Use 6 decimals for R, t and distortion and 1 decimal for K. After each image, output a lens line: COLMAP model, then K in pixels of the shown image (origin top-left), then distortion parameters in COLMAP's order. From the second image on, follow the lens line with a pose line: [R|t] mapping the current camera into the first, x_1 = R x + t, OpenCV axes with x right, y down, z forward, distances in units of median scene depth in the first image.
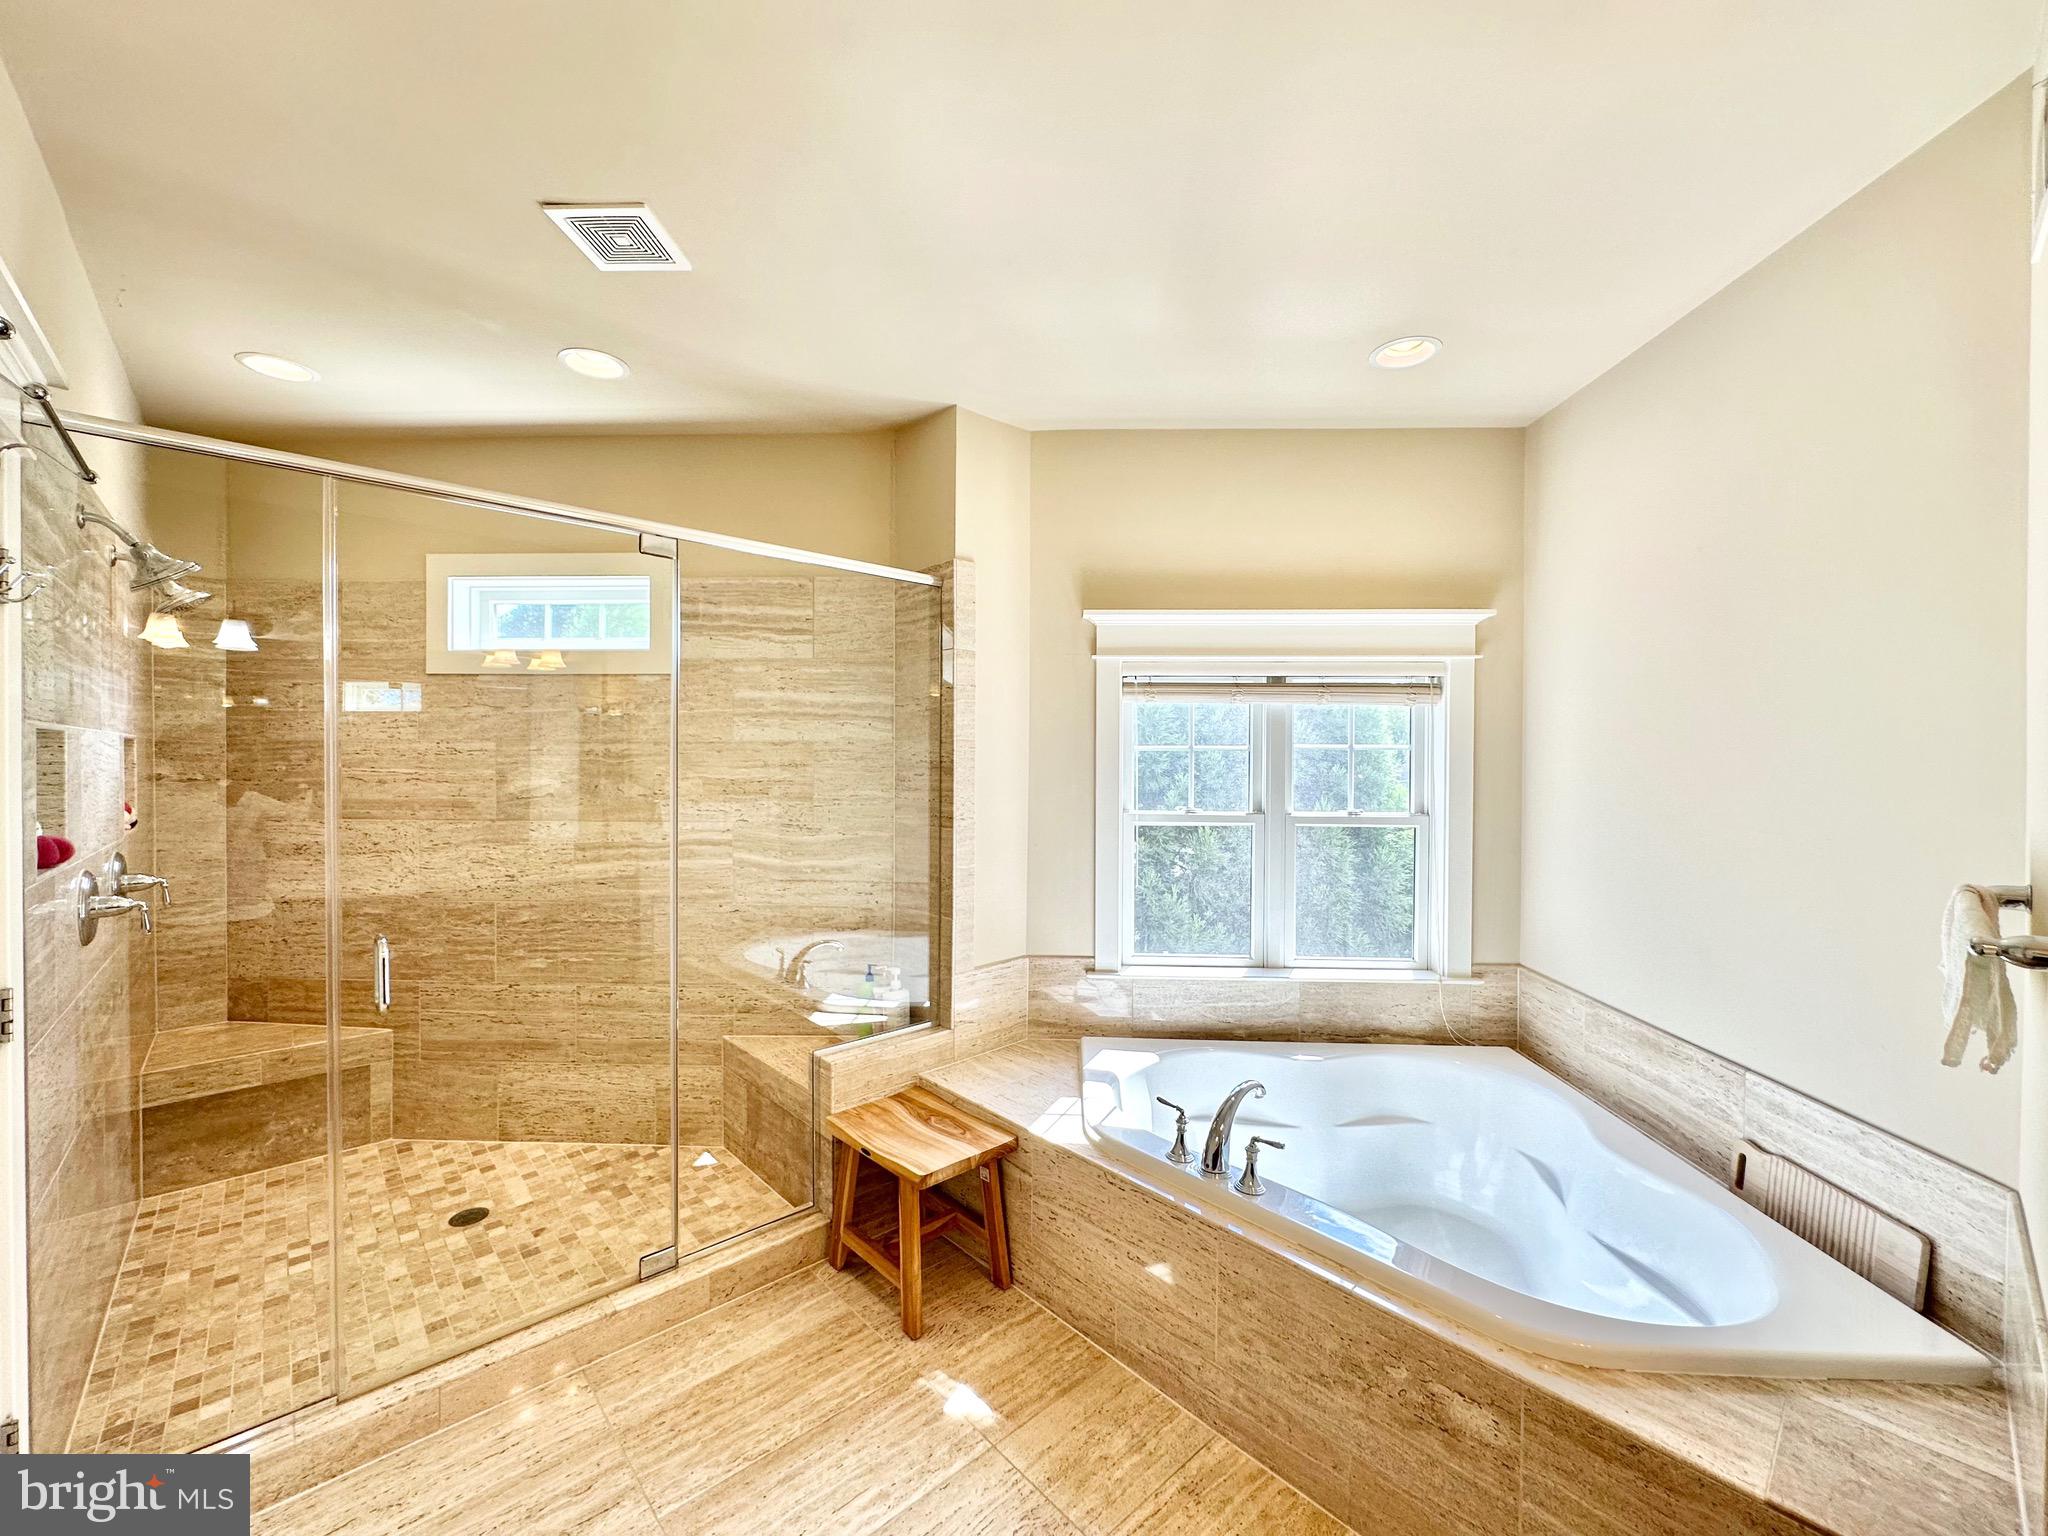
lens RADIAL K [[819.5, 0, 1024.6], [0, 819.5, 770.6], [0, 0, 1]] dist [-0.003954, 0.000718]
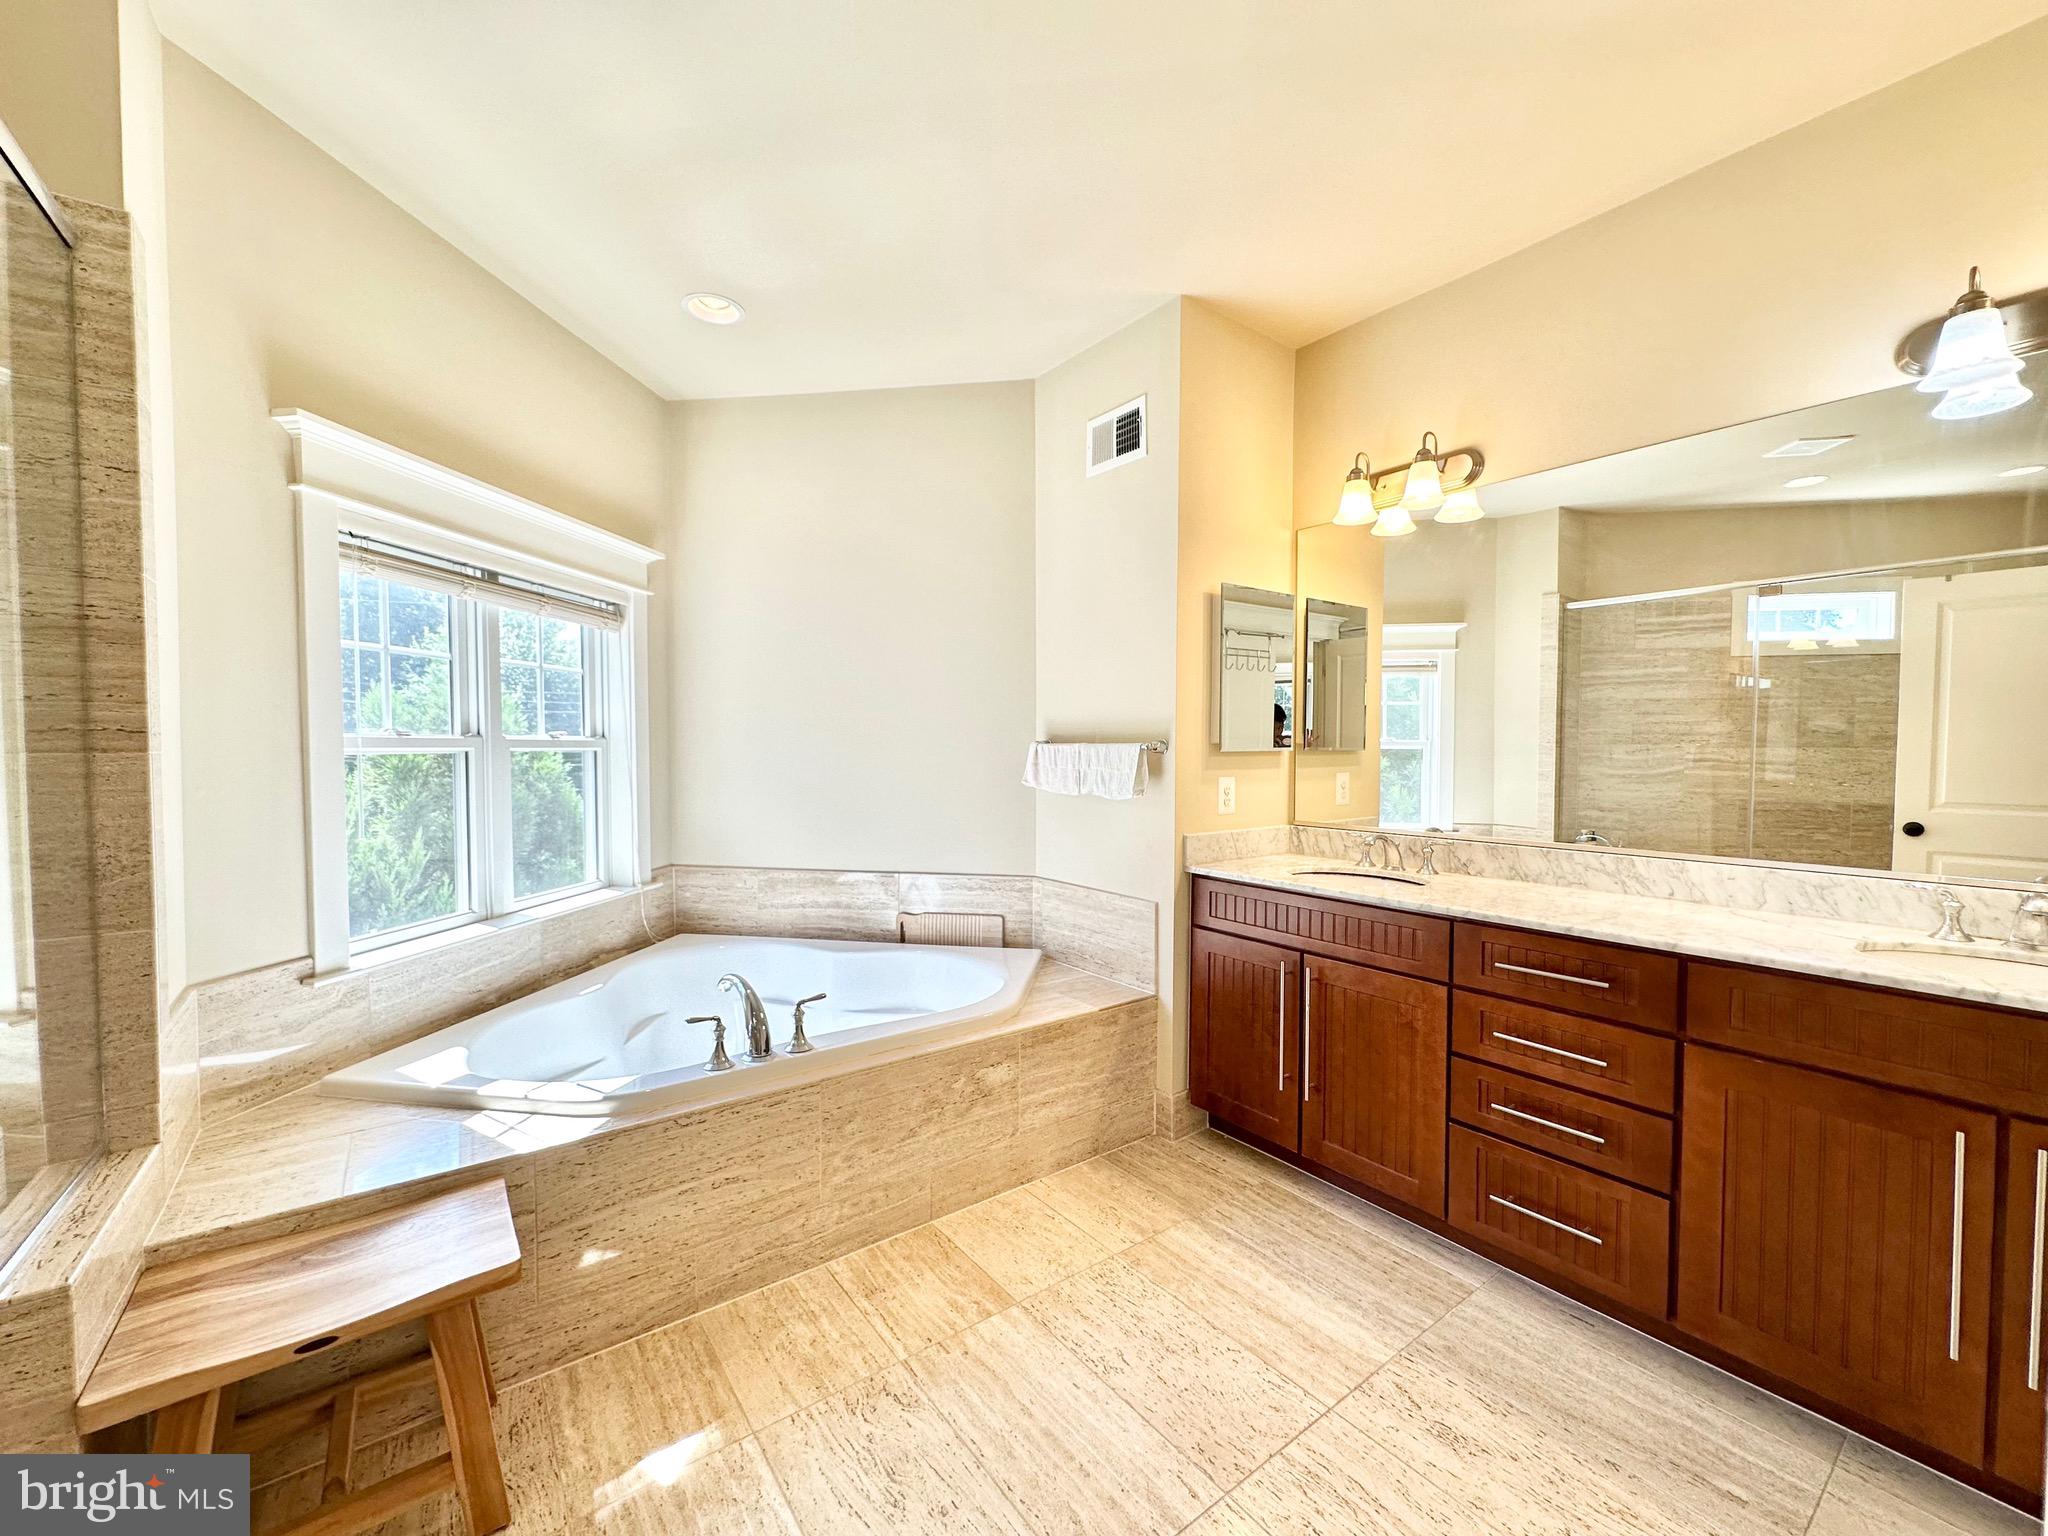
lens RADIAL K [[819.5, 0, 1024.6], [0, 819.5, 770.6], [0, 0, 1]] dist [-0.003954, 0.000718]
pose [[0.098596, -0.037046, 0.994438, -0.529216], [0.010444, 0.999290, 0.036191, 0.068301], [-0.995073, 0.006817, 0.098912, 0.400235]]
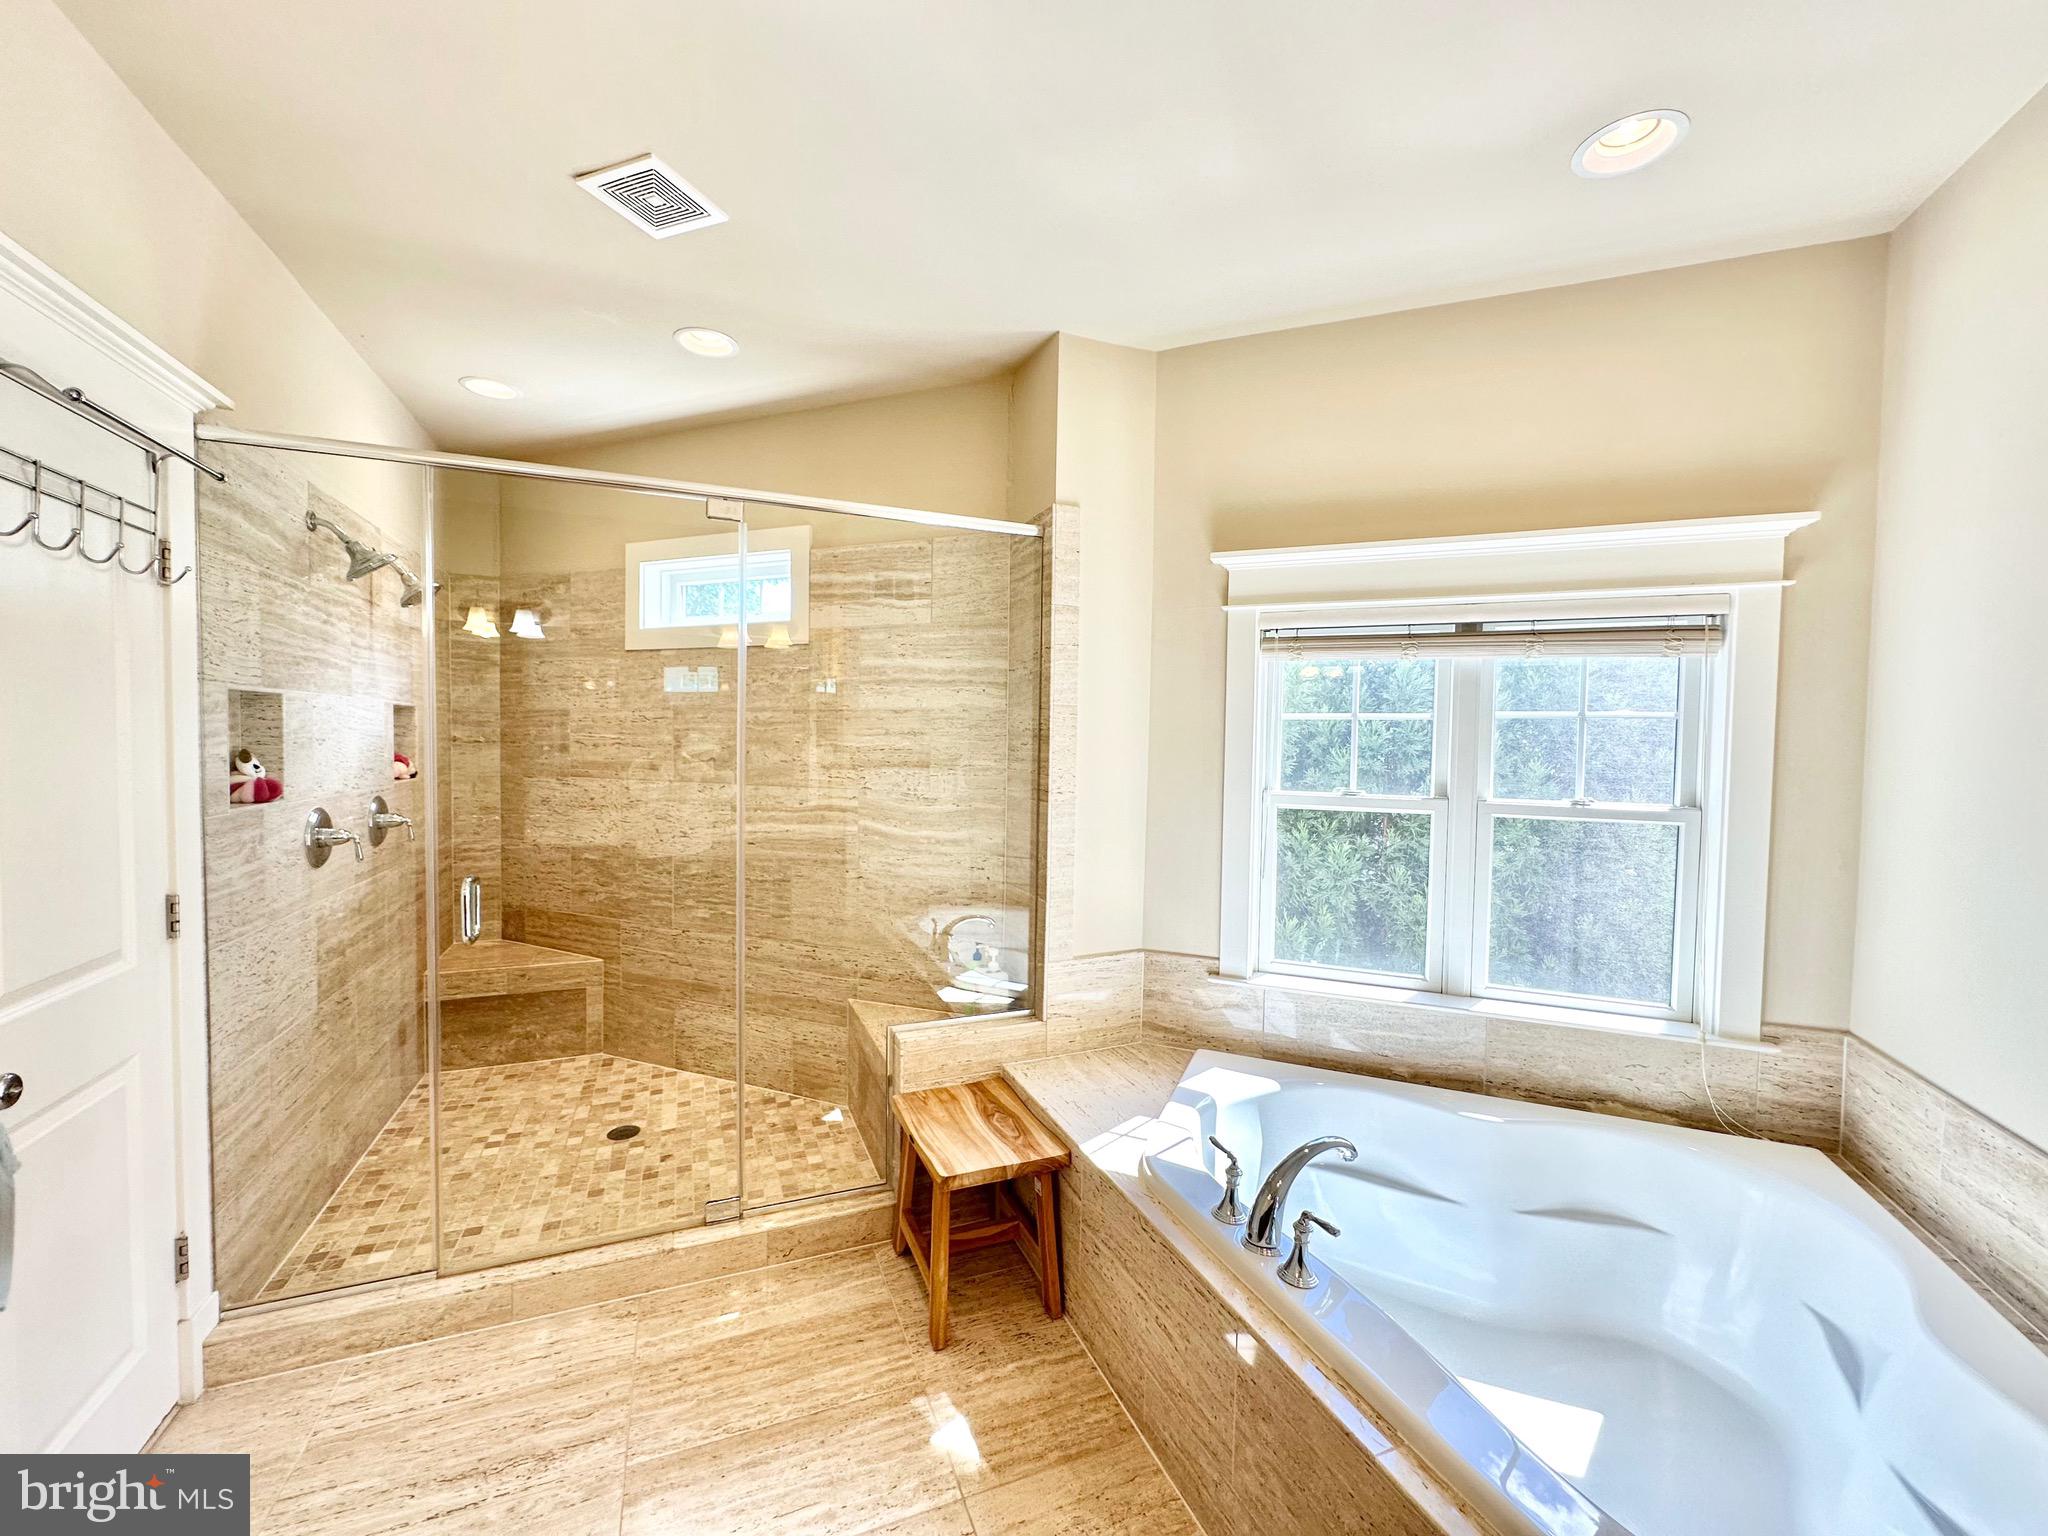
lens RADIAL K [[819.5, 0, 1024.6], [0, 819.5, 770.6], [0, 0, 1]] dist [-0.003954, 0.000718]
pose [[0.939487, 0.022833, -0.341822, 0.195044], [-0.015293, 0.999577, 0.024737, 0.012671], [0.342242, -0.018013, 0.939439, 0.133550]]
